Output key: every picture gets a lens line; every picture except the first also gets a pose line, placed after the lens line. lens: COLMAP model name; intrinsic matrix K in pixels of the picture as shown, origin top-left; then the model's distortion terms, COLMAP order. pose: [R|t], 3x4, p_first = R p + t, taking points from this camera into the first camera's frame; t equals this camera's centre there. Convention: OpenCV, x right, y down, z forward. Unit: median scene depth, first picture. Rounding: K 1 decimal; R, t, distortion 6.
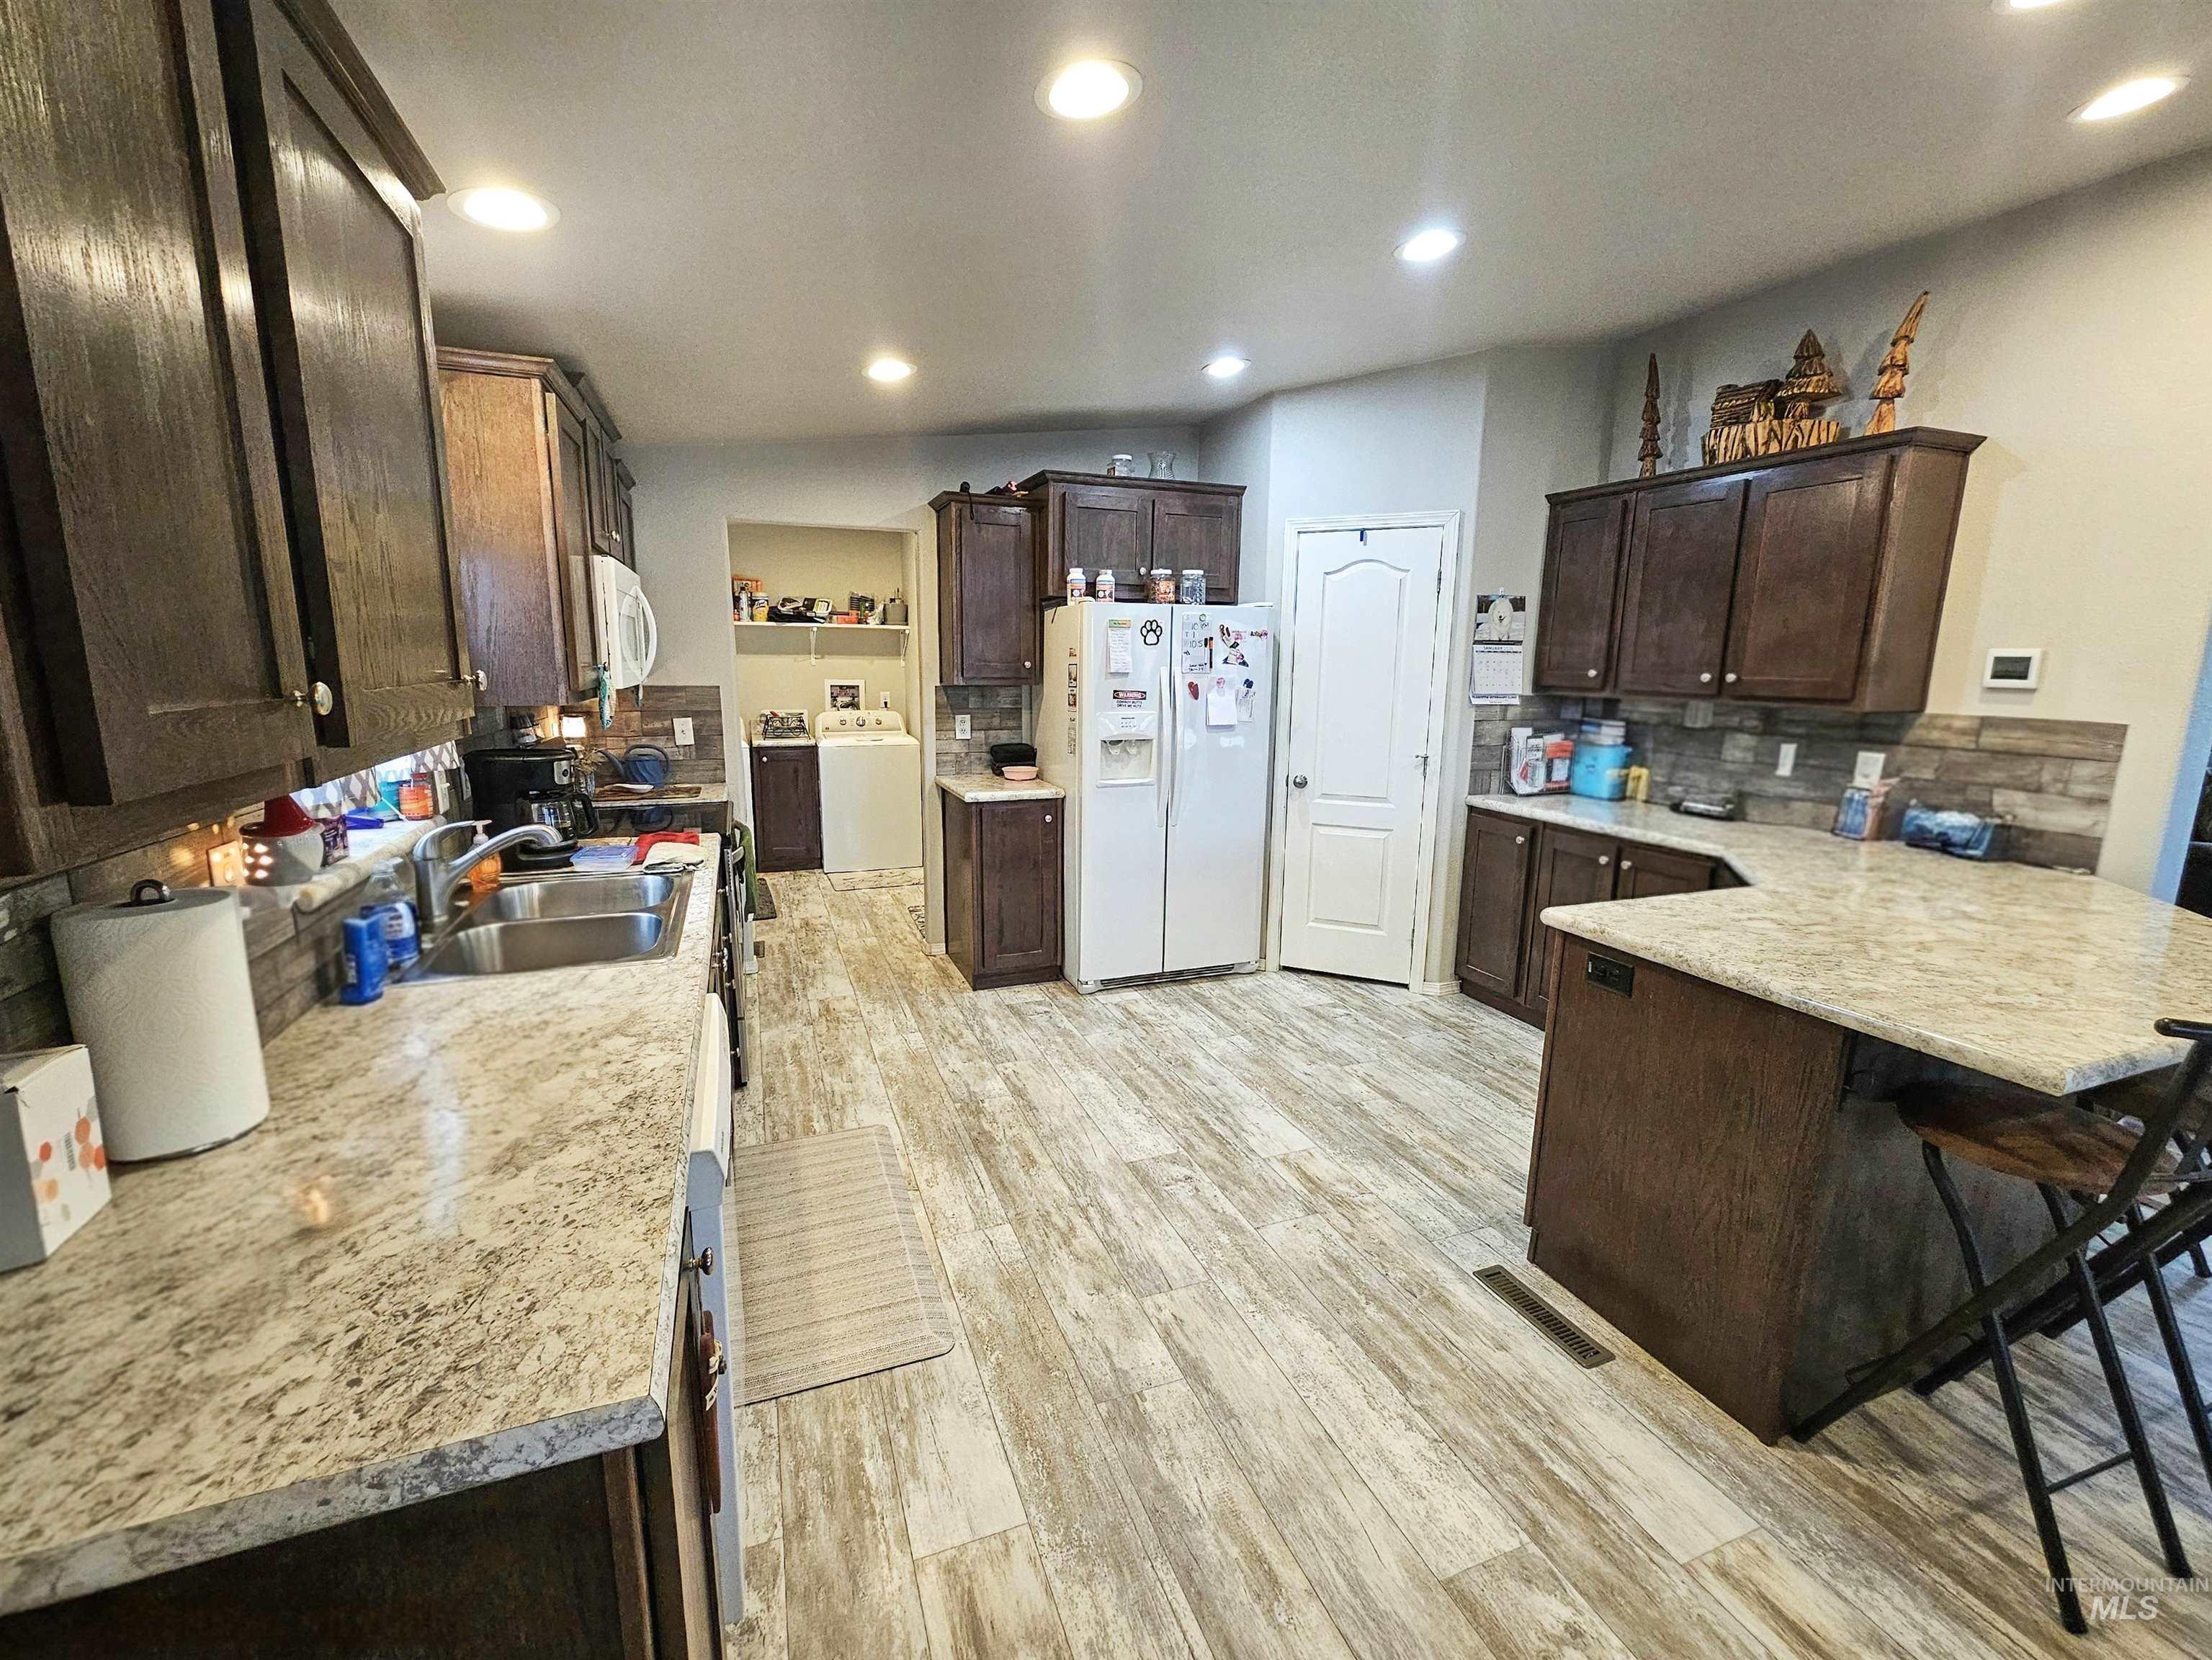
lens RADIAL K [[912.5, 0, 1106.0], [0, 912.5, 830.0], [0, 0, 1]] dist [0.002457, 0.000049]
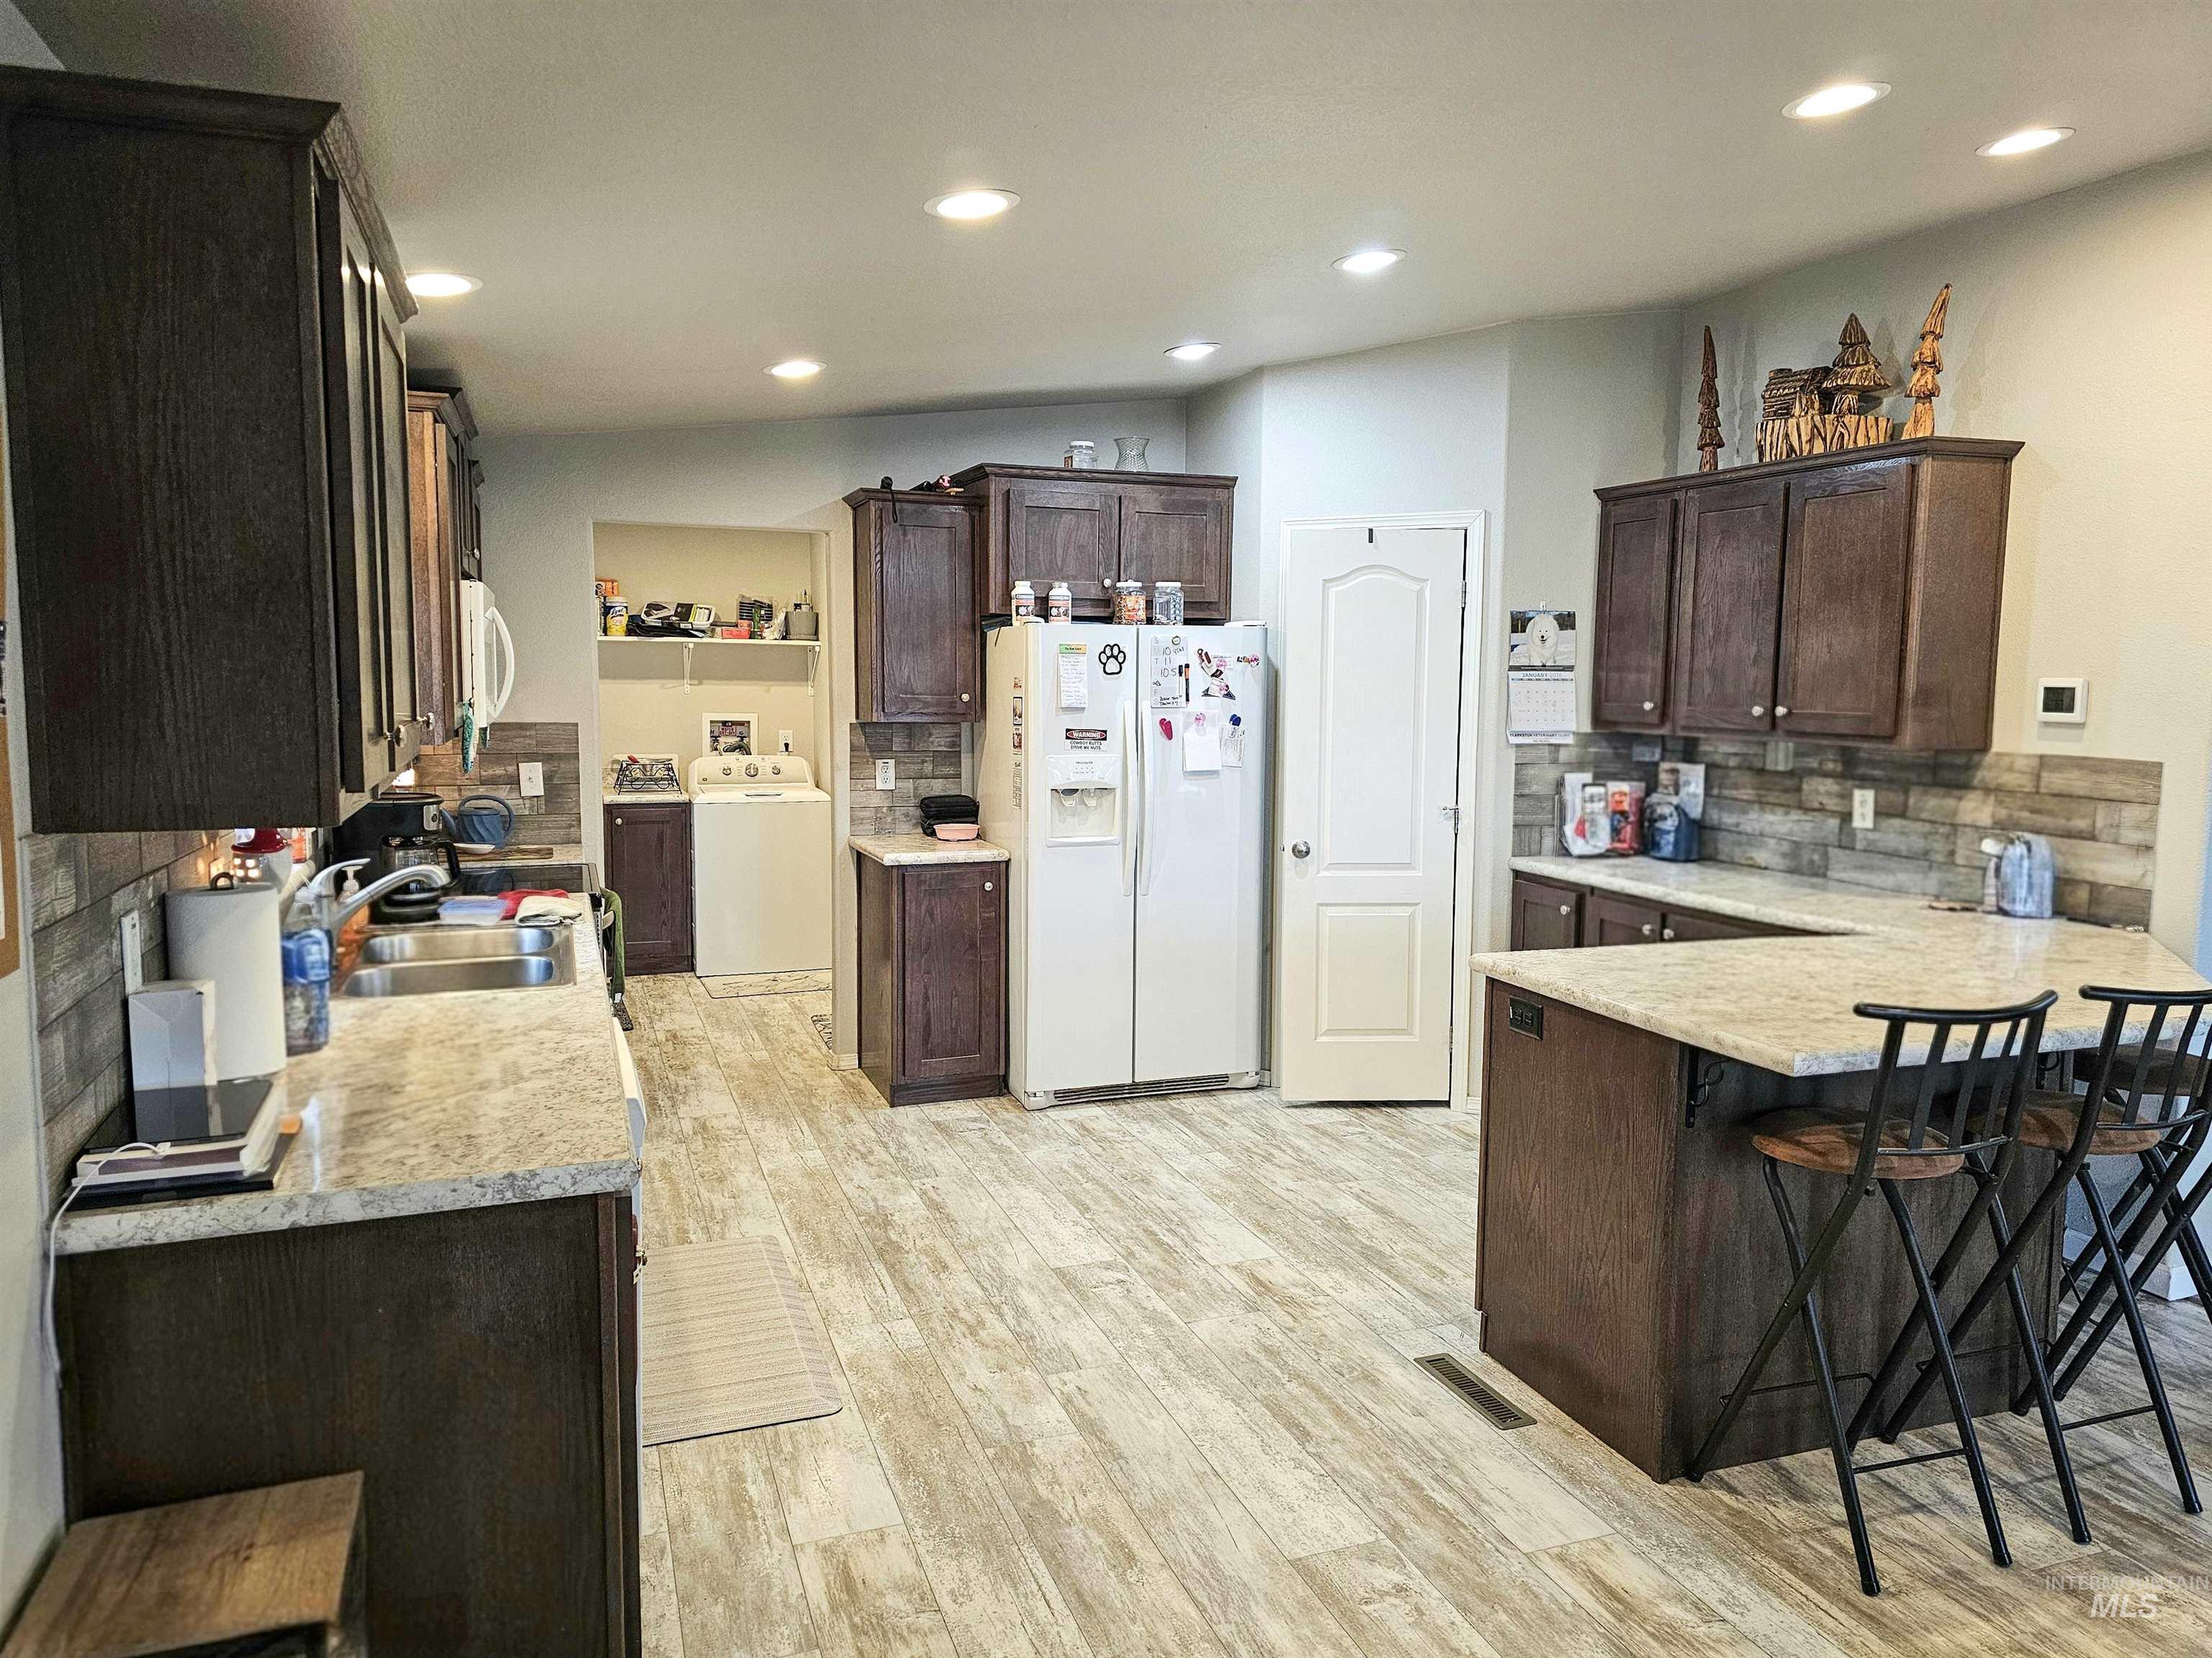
lens RADIAL K [[1491.8, 0, 1135.4], [0, 1491.8, 825.6], [0, 0, 1]] dist [0.124548, -0.166220]
pose [[0.999975, -0.001983, -0.006796, 0.082093], [0.001394, 0.996332, -0.085564, 0.050386], [0.006940, 0.085552, 0.996310, -0.339991]]
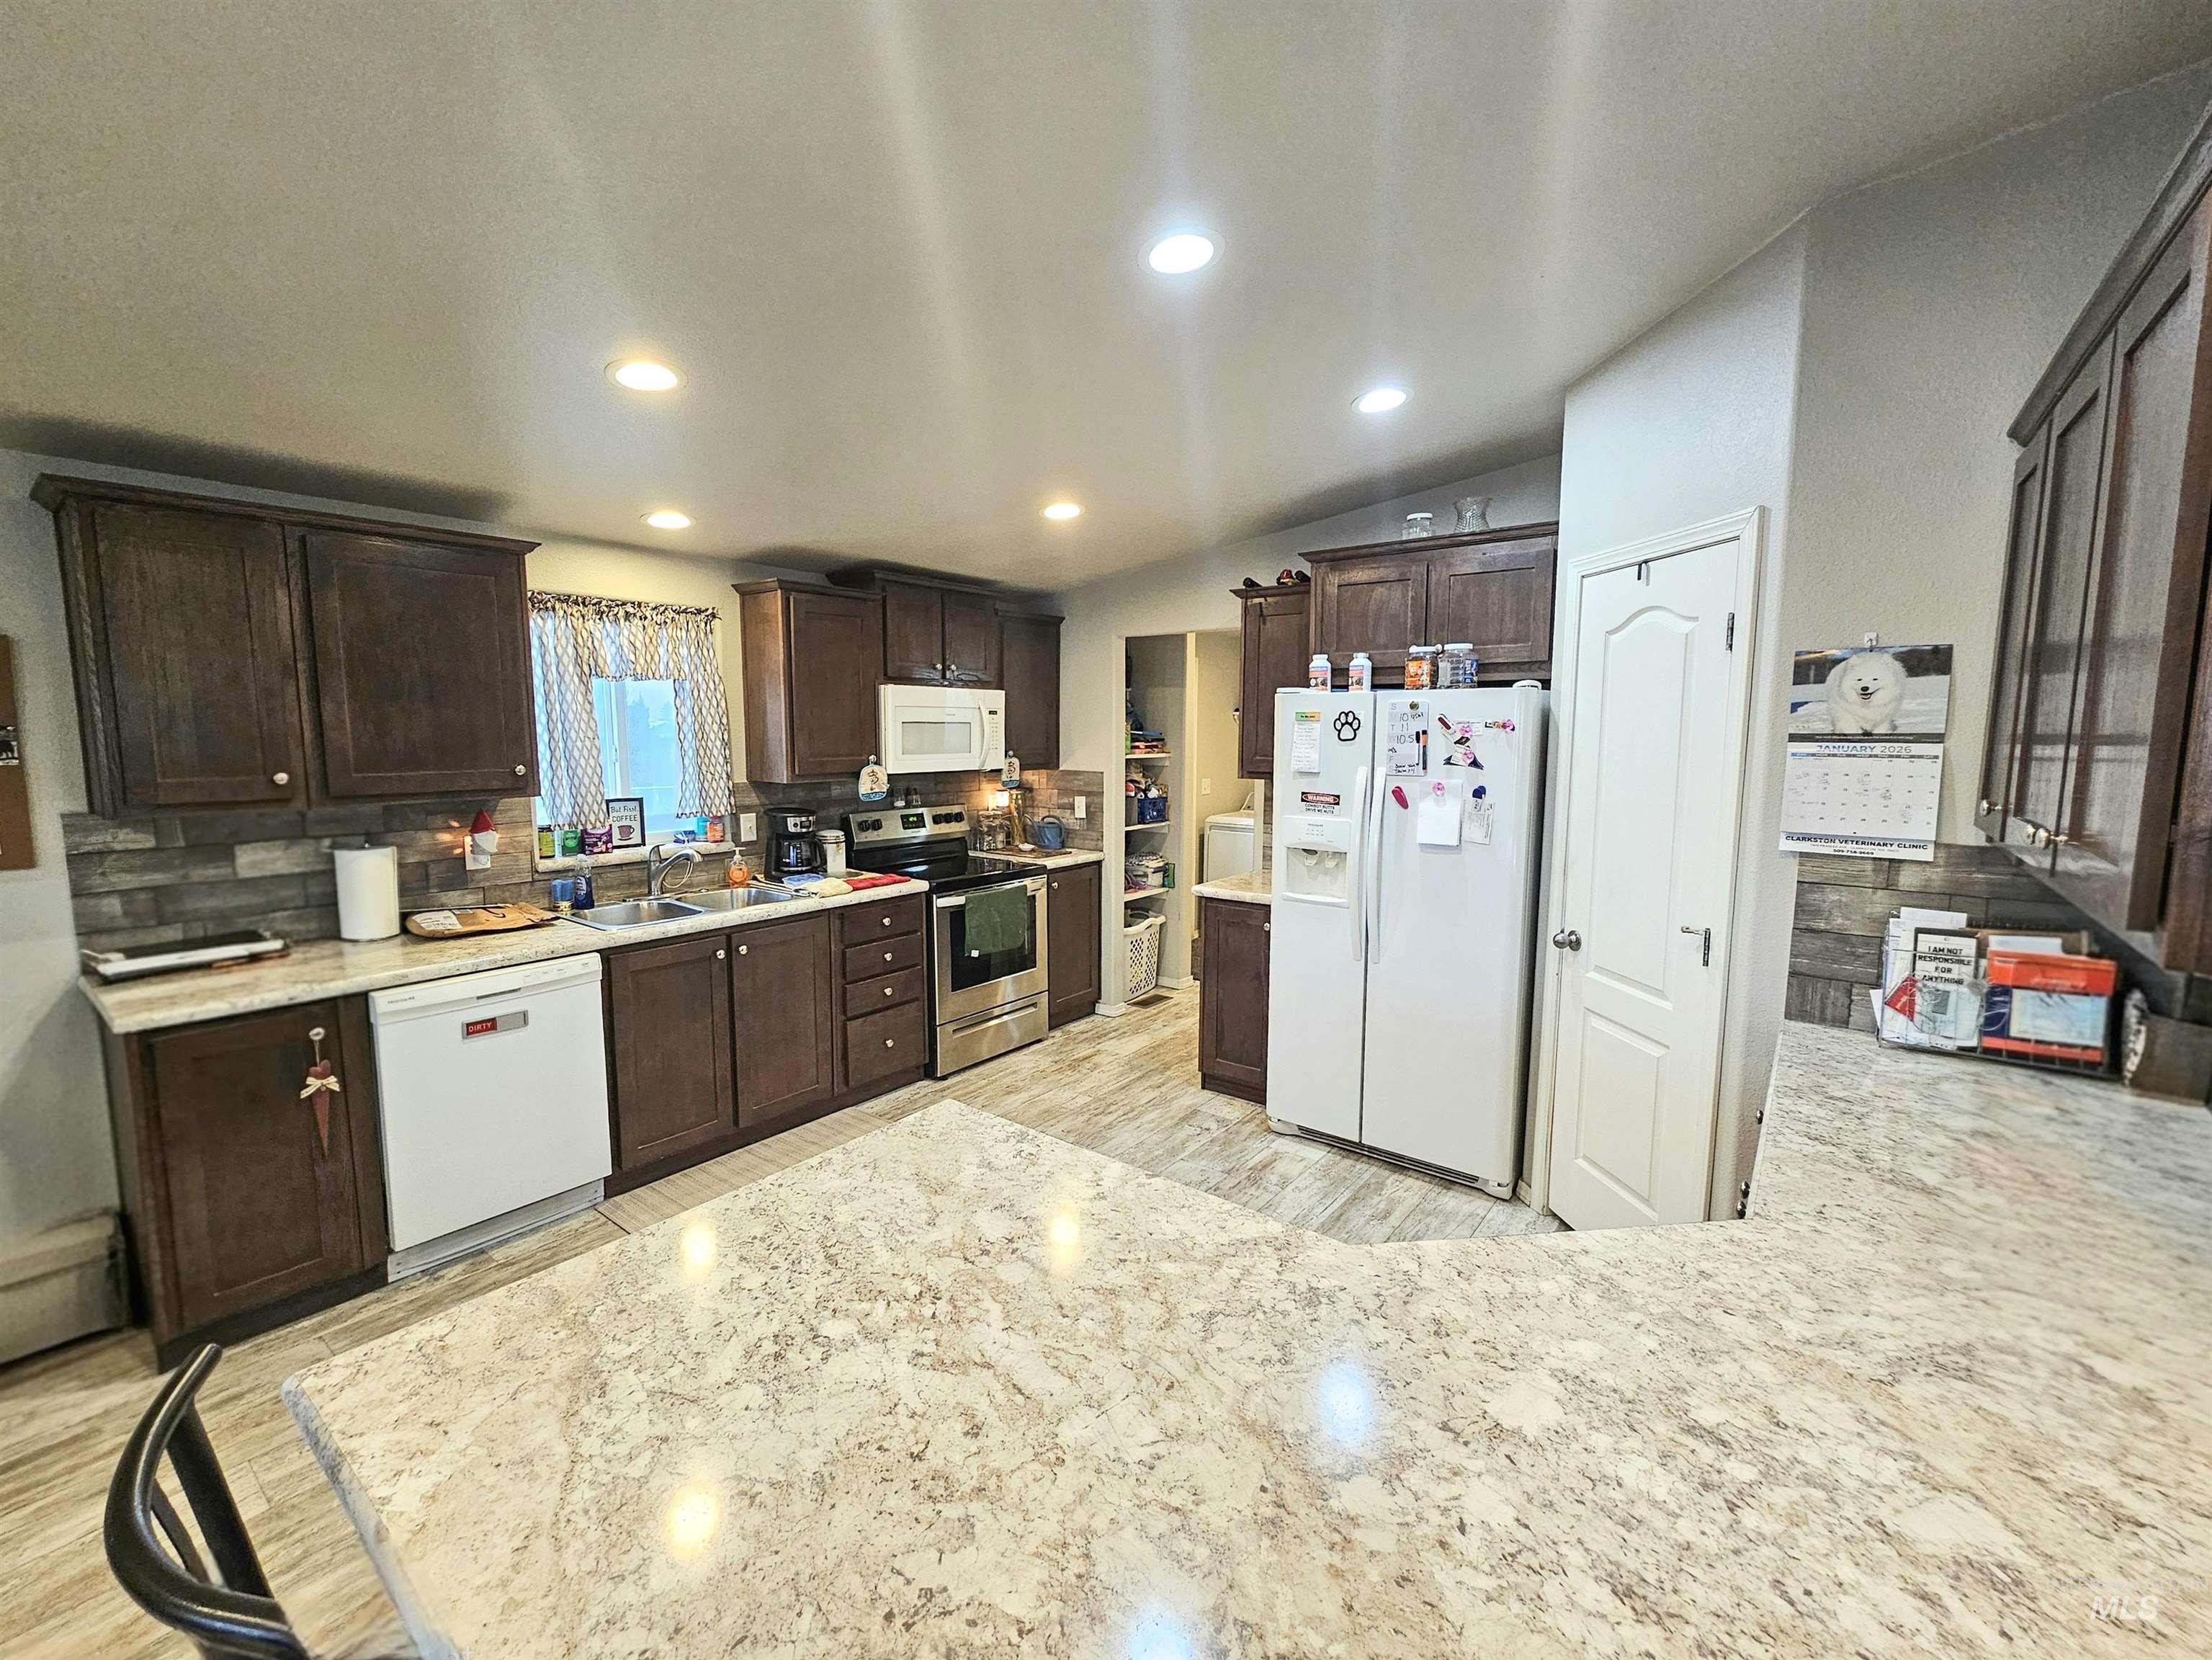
lens RADIAL K [[934.3, 0, 1095.7], [0, 934.3, 829.4], [0, 0, 1]] dist [-0.002067, 0.000663]
pose [[0.514077, 0.084356, -0.853586, 0.696180], [-0.153760, 0.988095, 0.005046, -0.094886], [0.843850, 0.128653, 0.520927, 0.385687]]
